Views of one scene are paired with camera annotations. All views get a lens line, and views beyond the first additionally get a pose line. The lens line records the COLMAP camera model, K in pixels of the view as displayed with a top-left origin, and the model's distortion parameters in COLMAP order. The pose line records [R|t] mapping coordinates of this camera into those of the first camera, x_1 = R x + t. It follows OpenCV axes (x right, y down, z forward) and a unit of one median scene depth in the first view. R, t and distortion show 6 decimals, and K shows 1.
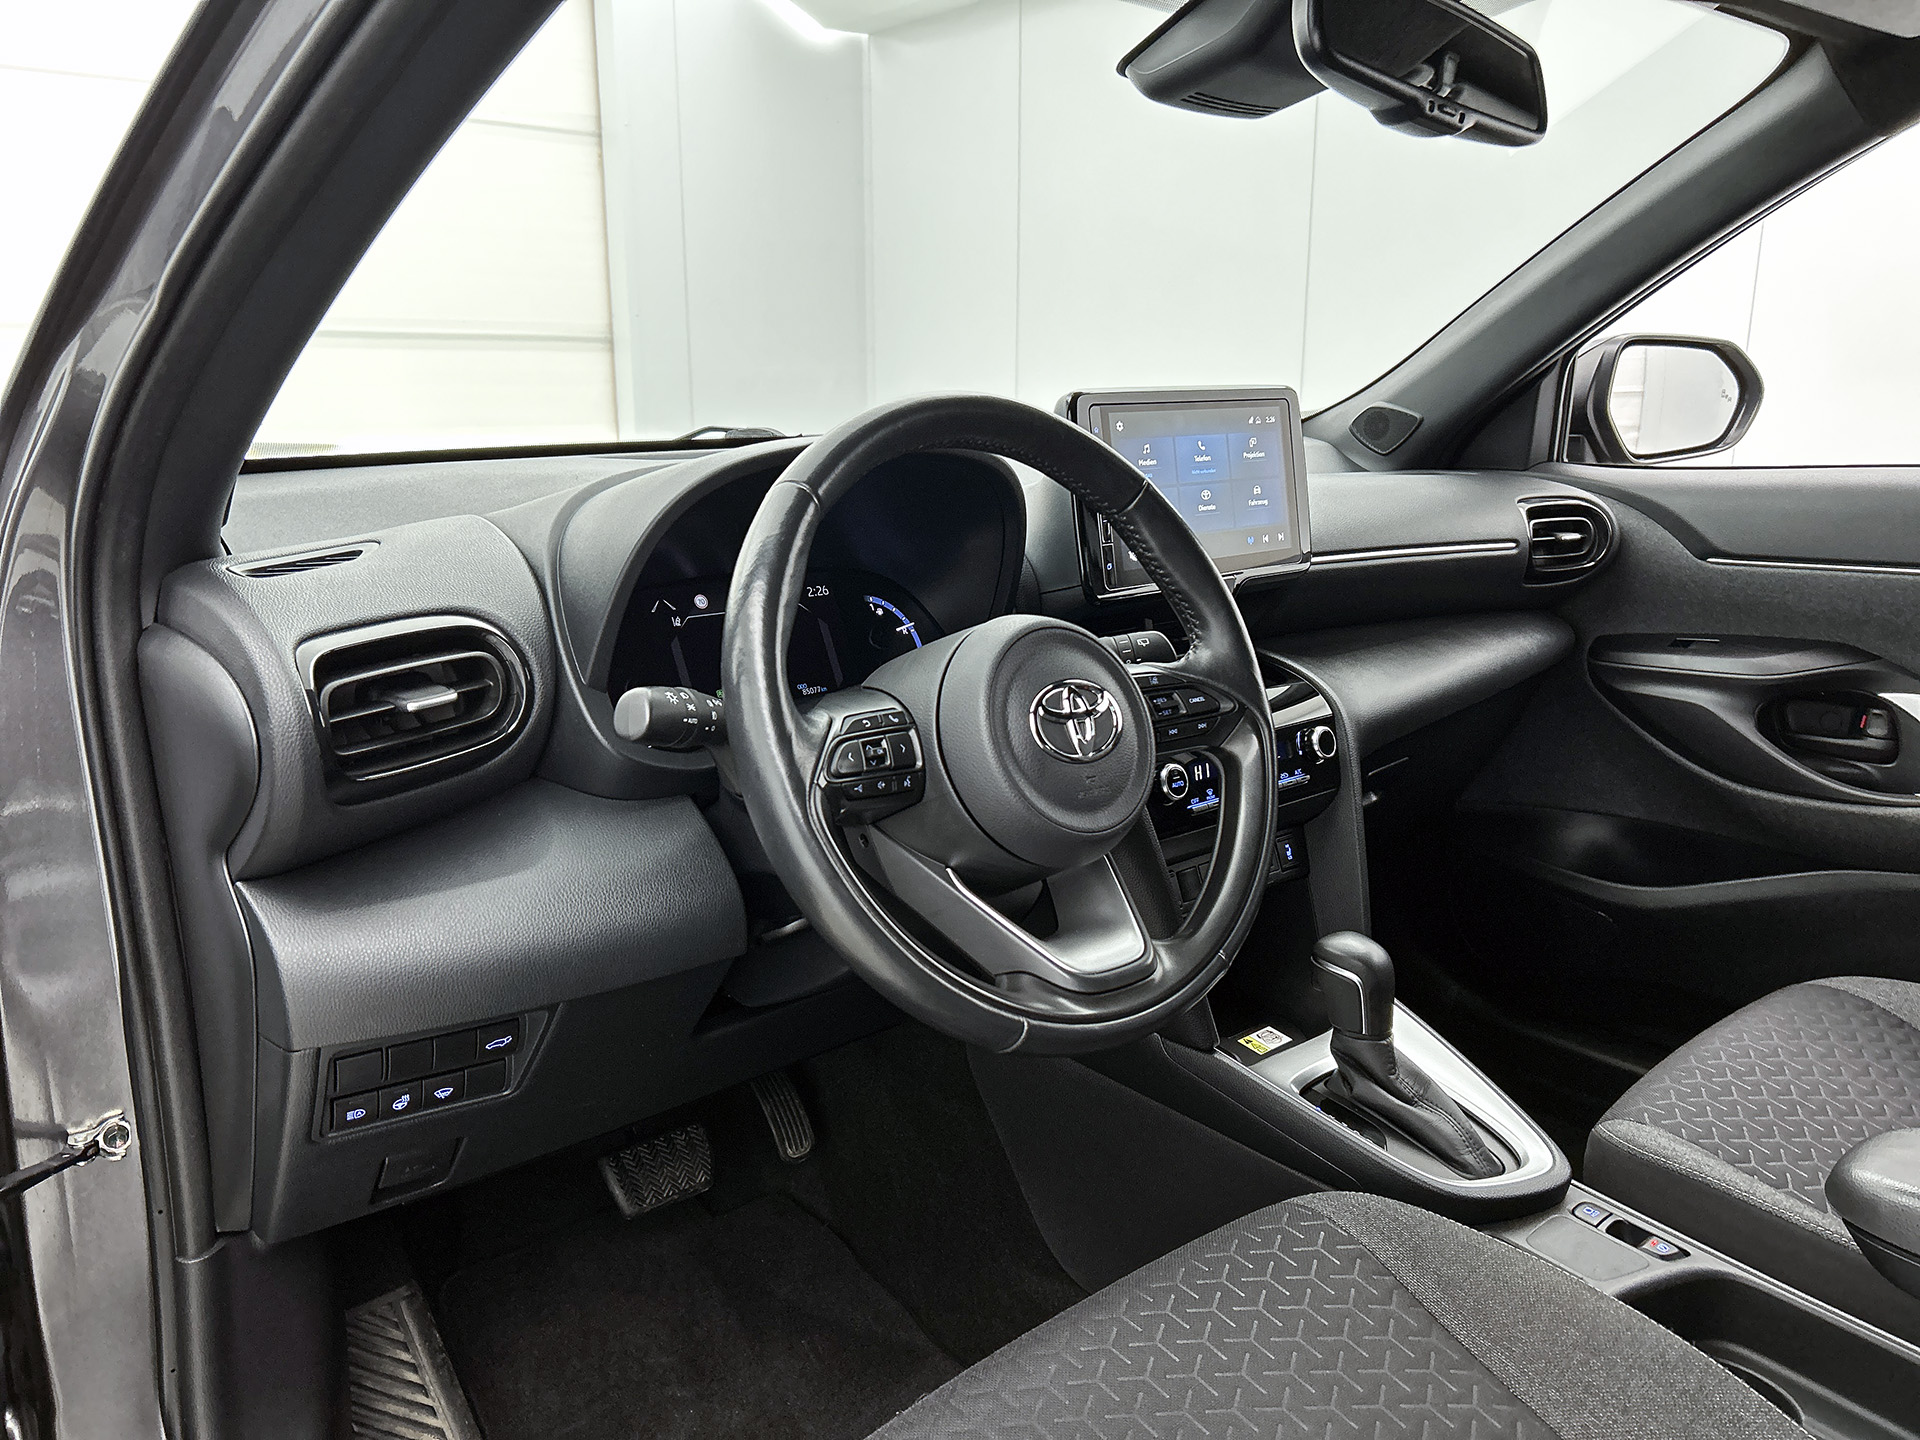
lens RADIAL K [[1435.0, 0, 960.0], [0, 1435.0, 720.0], [0, 0, 1]] dist [0.068429, -0.129598]
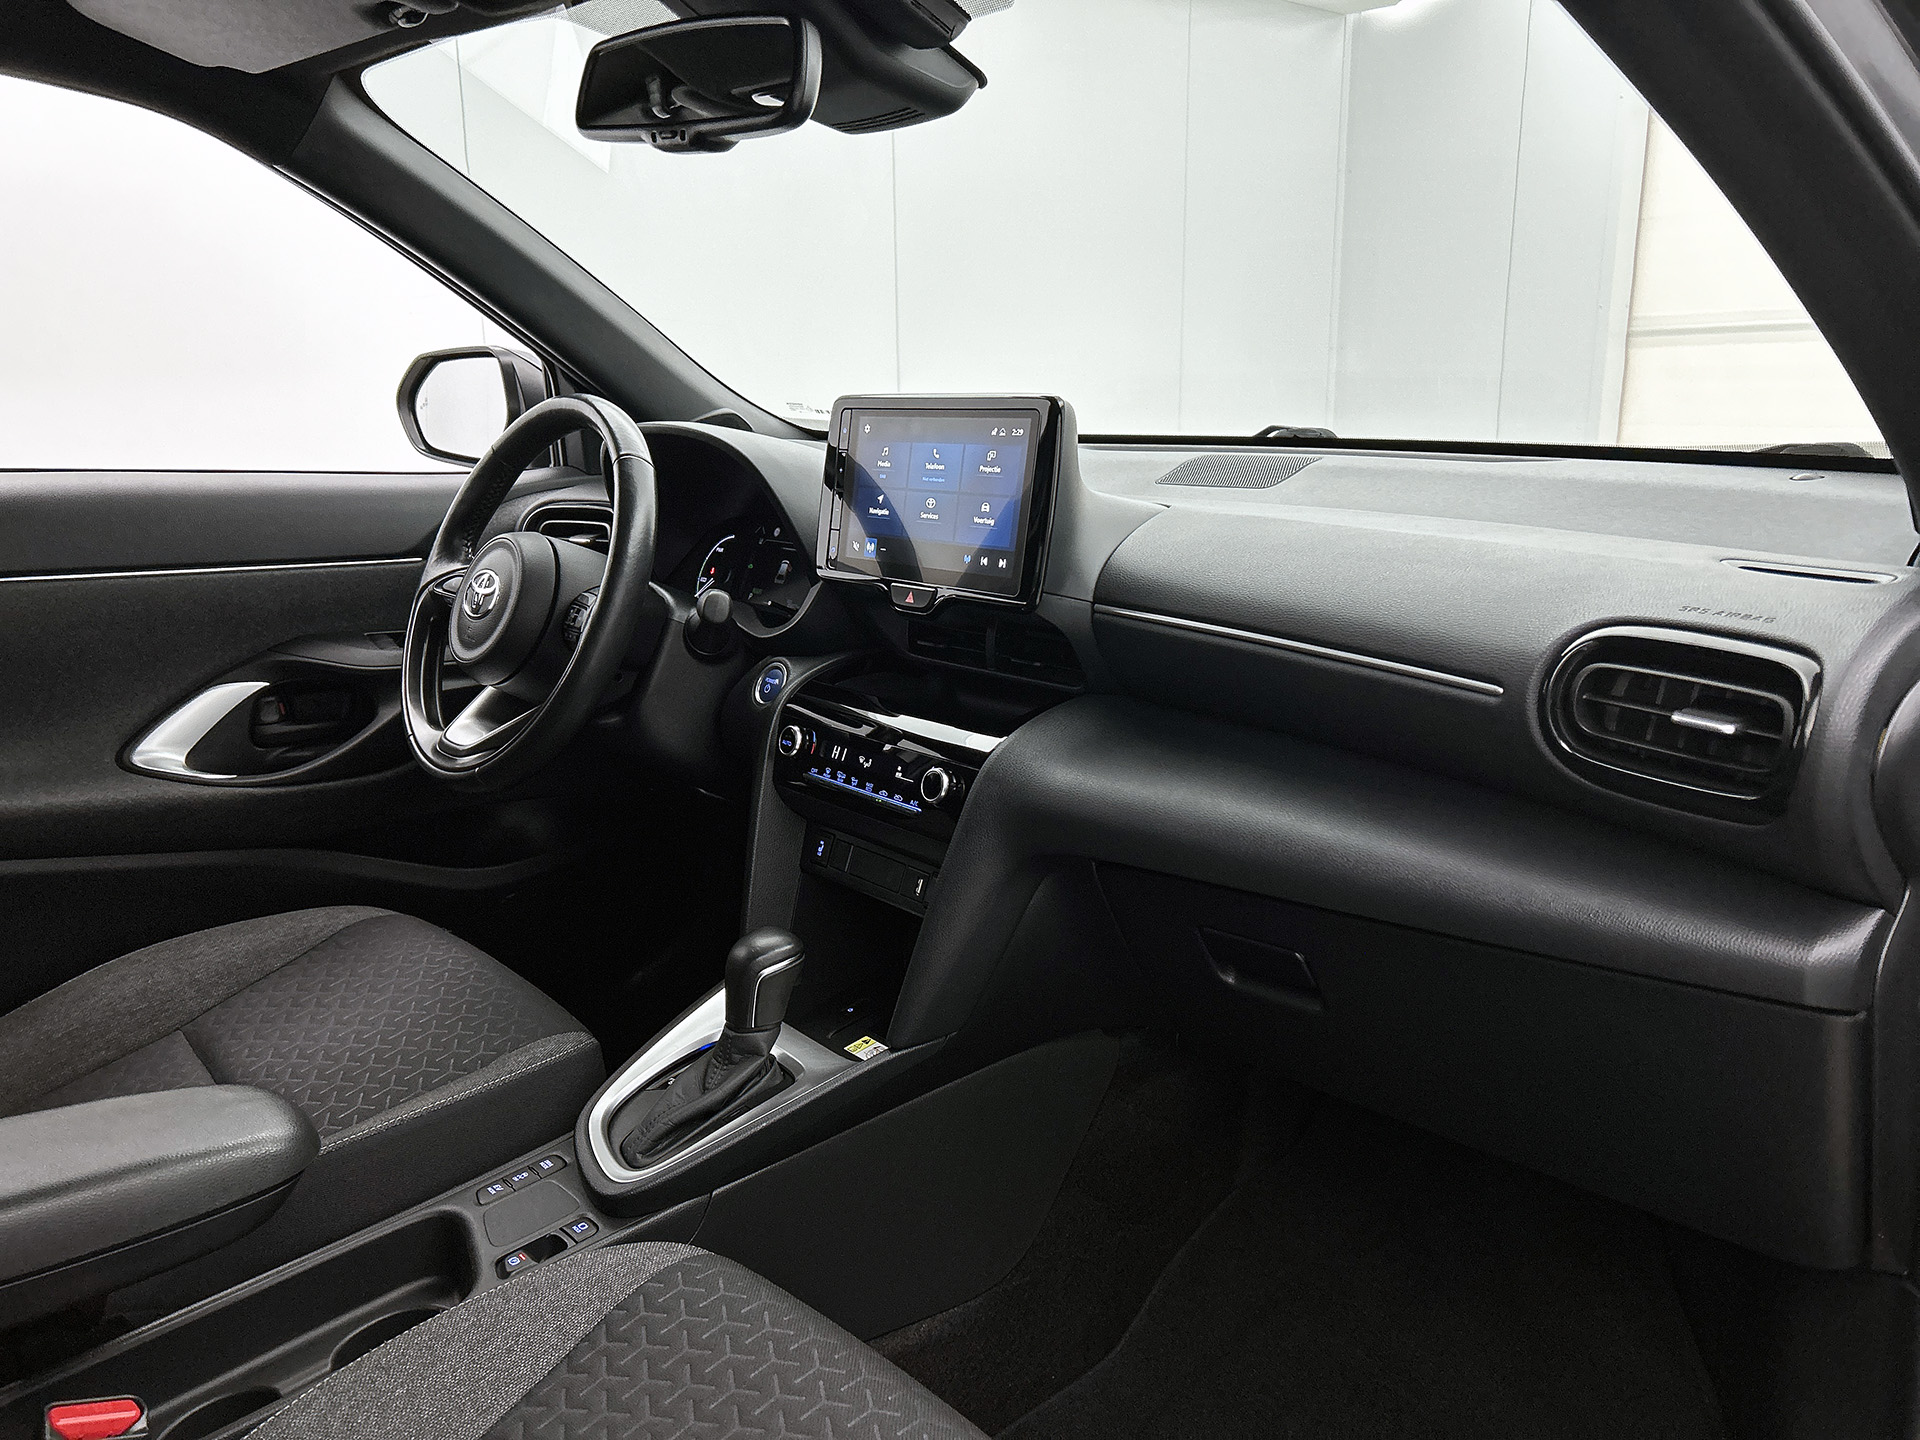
lens RADIAL K [[1435.0, 0, 960.0], [0, 1435.0, 720.0], [0, 0, 1]] dist [0.068429, -0.129598]
pose [[0.014902, 0.233184, -0.972318, 1.163650], [-0.222265, 0.948869, 0.224154, -0.239033], [0.974873, 0.212772, 0.065968, 0.975871]]
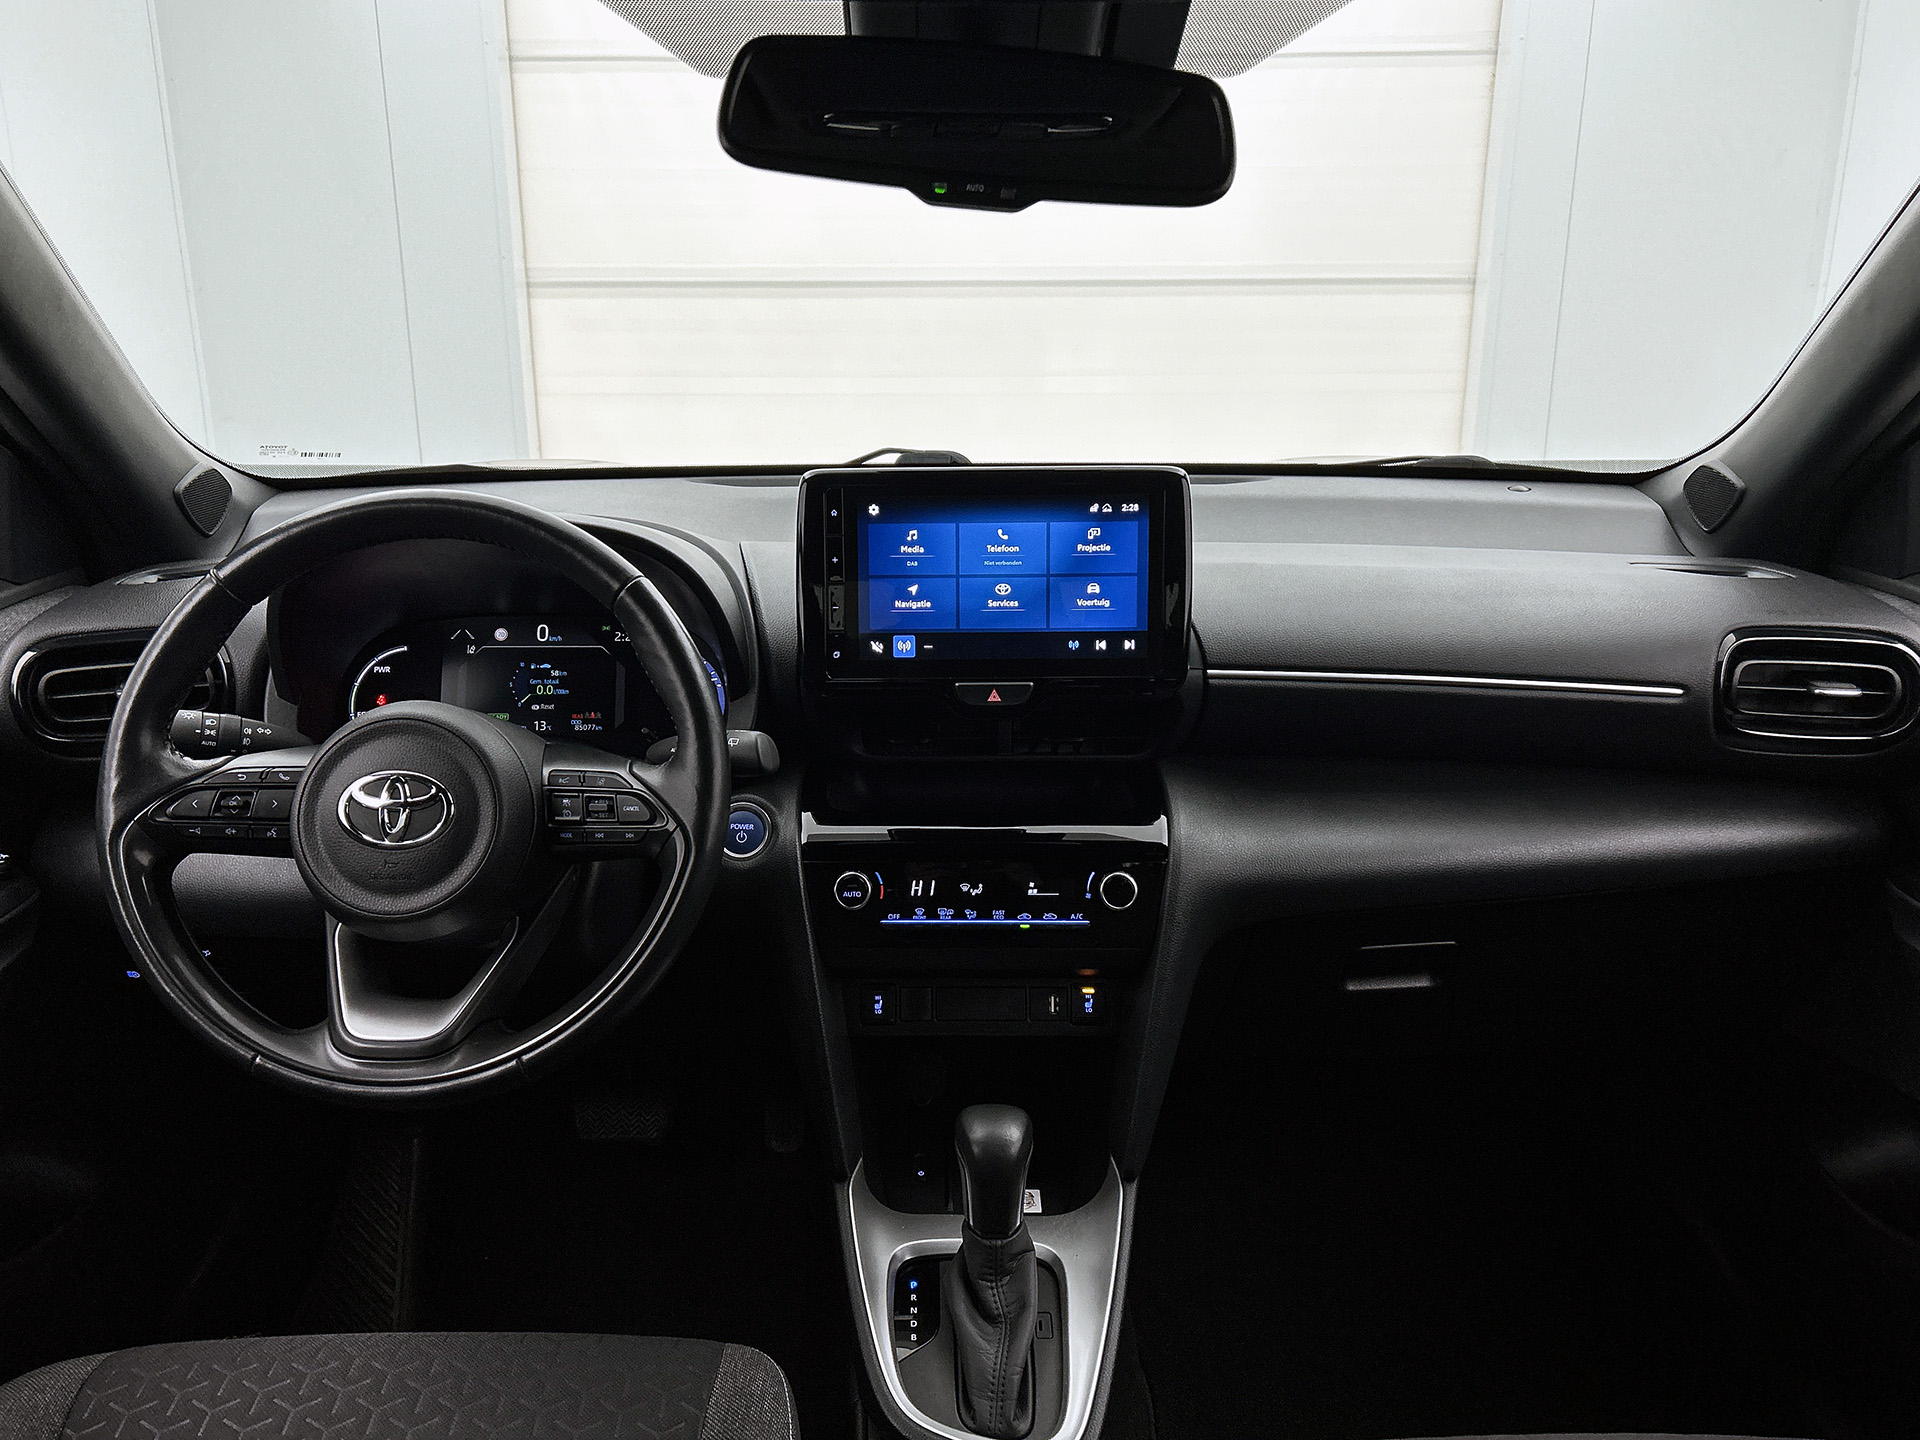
lens RADIAL K [[1497.5, 0, 960.0], [0, 1497.5, 720.0], [0, 0, 1]] dist [0.059538, 0.000993]
pose [[0.756967, 0.179585, -0.628291, 0.744285], [-0.150912, 0.983546, 0.099309, -0.163086], [0.635788, 0.019643, 0.771614, 0.261252]]
